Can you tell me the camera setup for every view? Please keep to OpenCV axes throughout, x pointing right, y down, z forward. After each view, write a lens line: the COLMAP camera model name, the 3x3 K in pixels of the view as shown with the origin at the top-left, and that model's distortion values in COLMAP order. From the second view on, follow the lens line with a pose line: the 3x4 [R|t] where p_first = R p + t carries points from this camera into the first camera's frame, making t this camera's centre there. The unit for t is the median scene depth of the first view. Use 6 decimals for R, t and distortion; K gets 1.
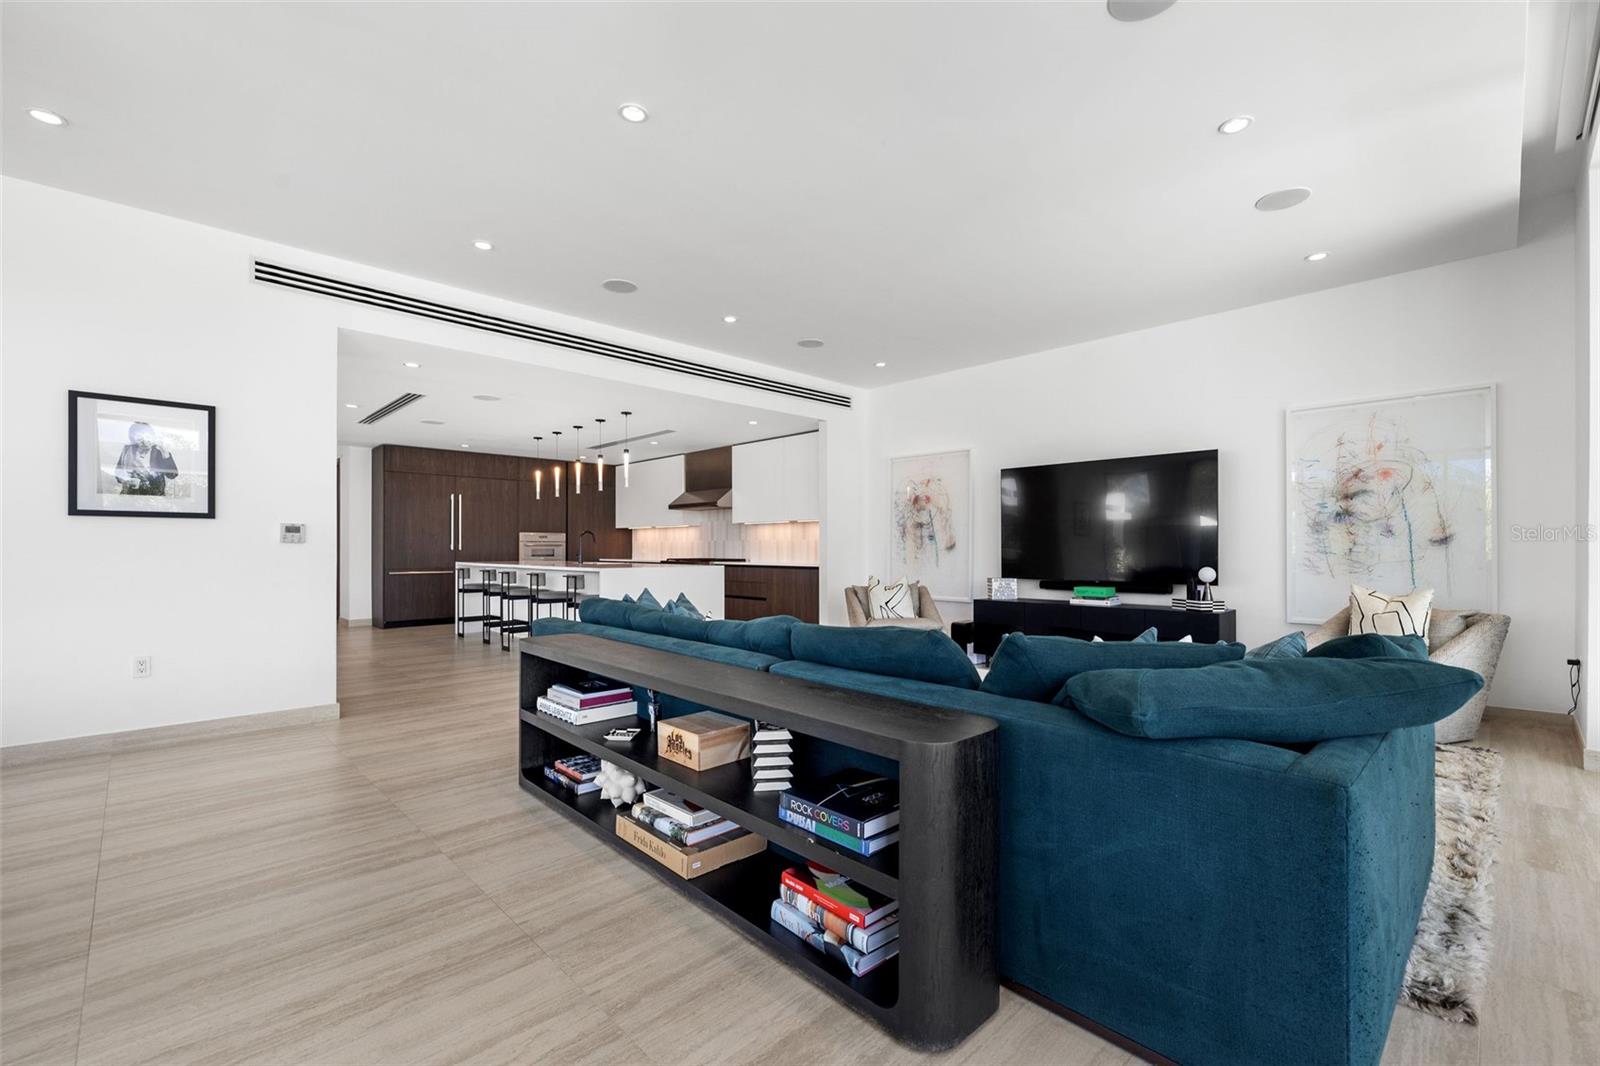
lens RADIAL K [[681.9, 0, 798.7], [0, 681.9, 546.4], [0, 0, 1]] dist [-0.000230, -0.000266]
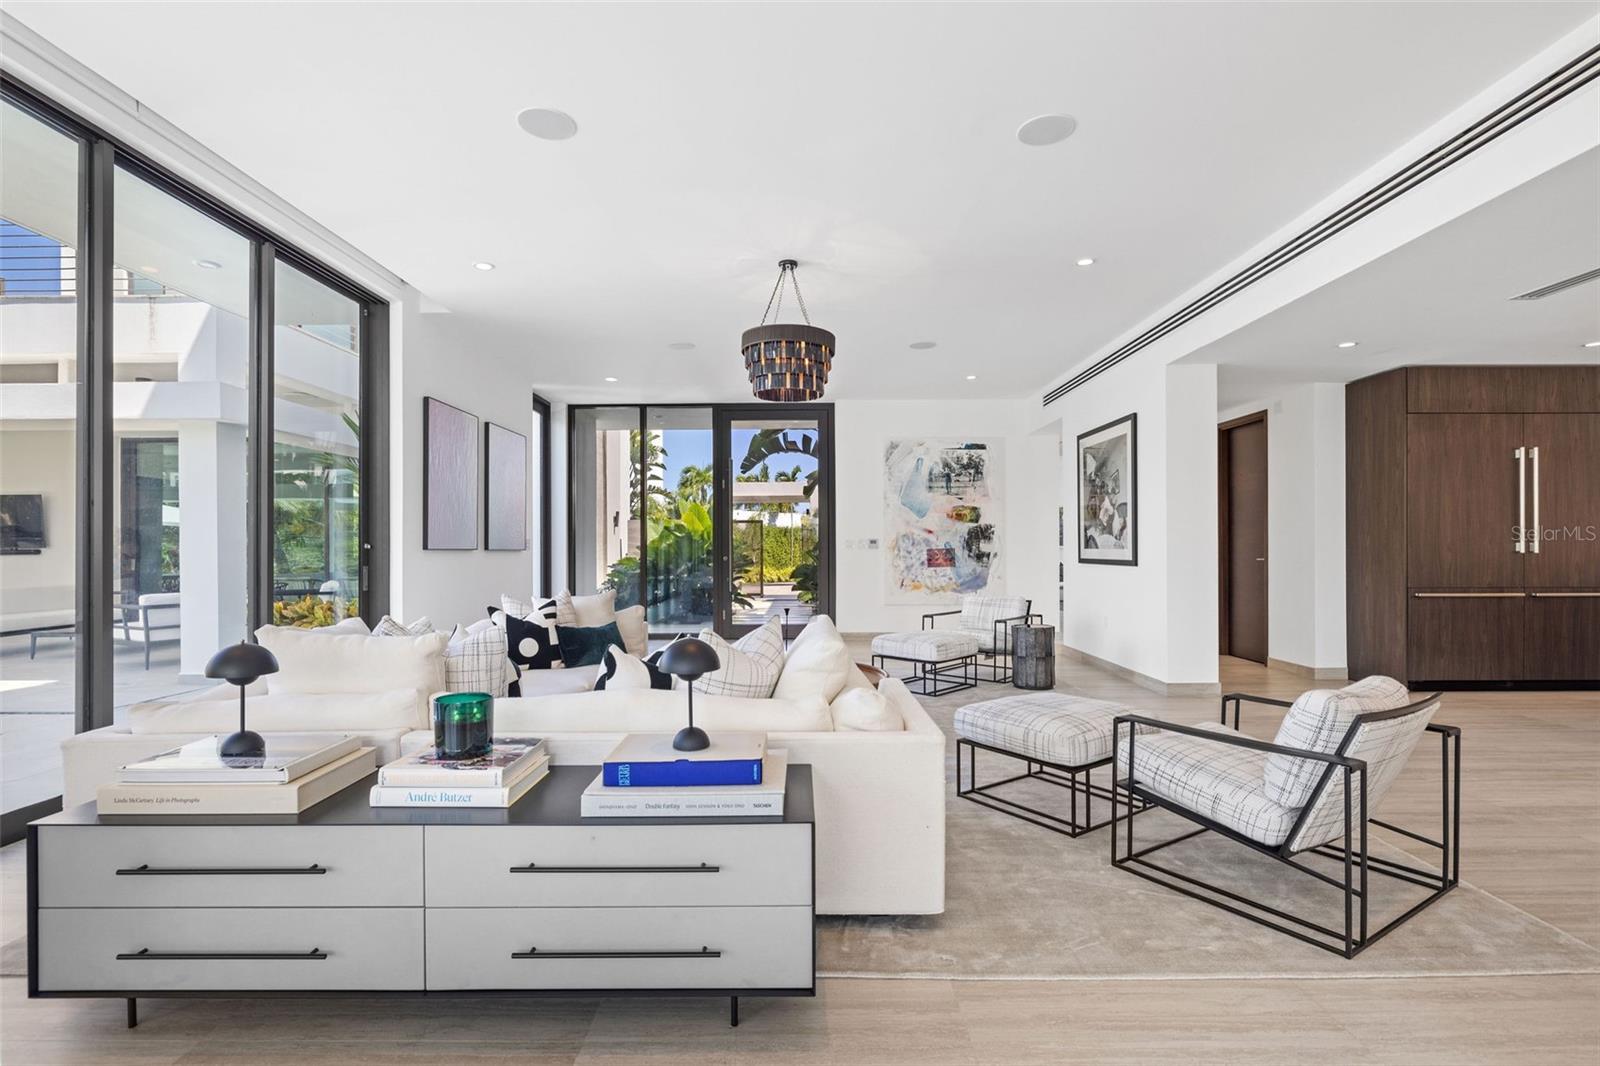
lens RADIAL K [[758.3, 0, 801.1], [0, 758.3, 543.3], [0, 0, 1]] dist [-0.001191, -0.000293]
pose [[0.724604, -0.004829, -0.689148, -0.729524], [0.003533, 0.999988, -0.003292, -0.003337], [0.689156, -0.000049, 0.724613, 0.269173]]
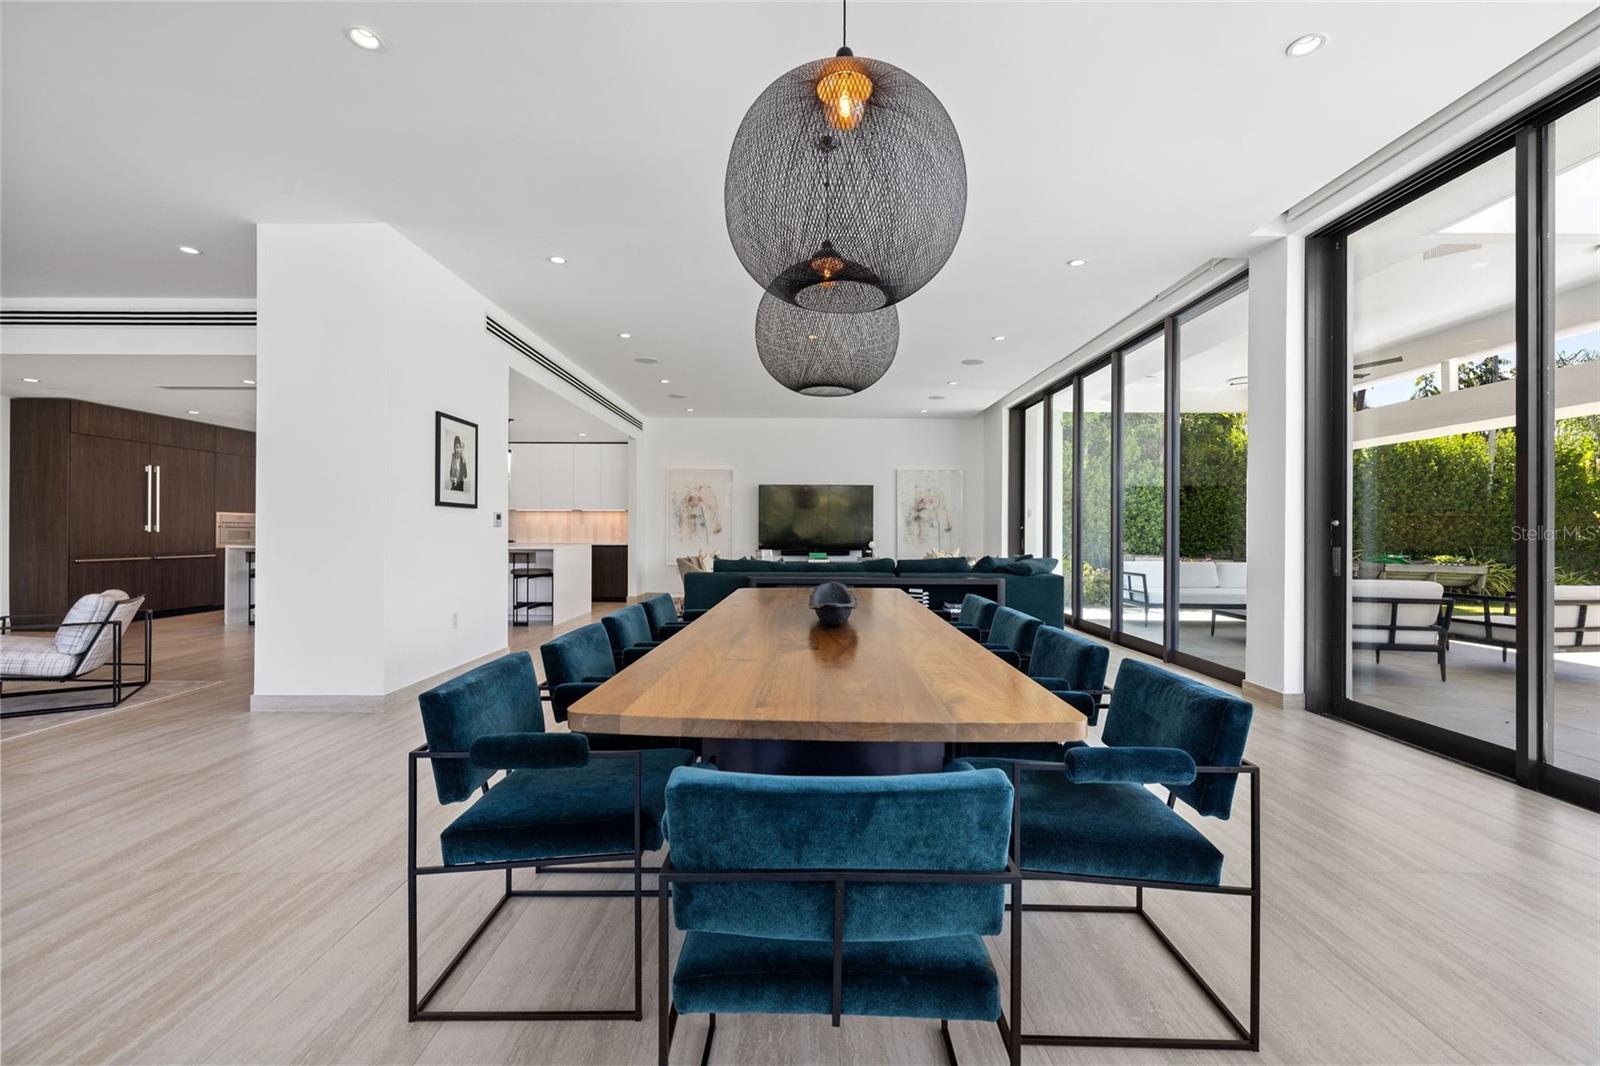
lens RADIAL K [[676.1, 0, 798.1], [0, 676.1, 530.5], [0, 0, 1]] dist [-0.001213, -0.000090]
pose [[0.695657, 0.004144, 0.718362, -0.787953], [-0.005381, 0.999985, -0.000558, -0.000472], [-0.718354, -0.003478, 0.695669, -0.214454]]
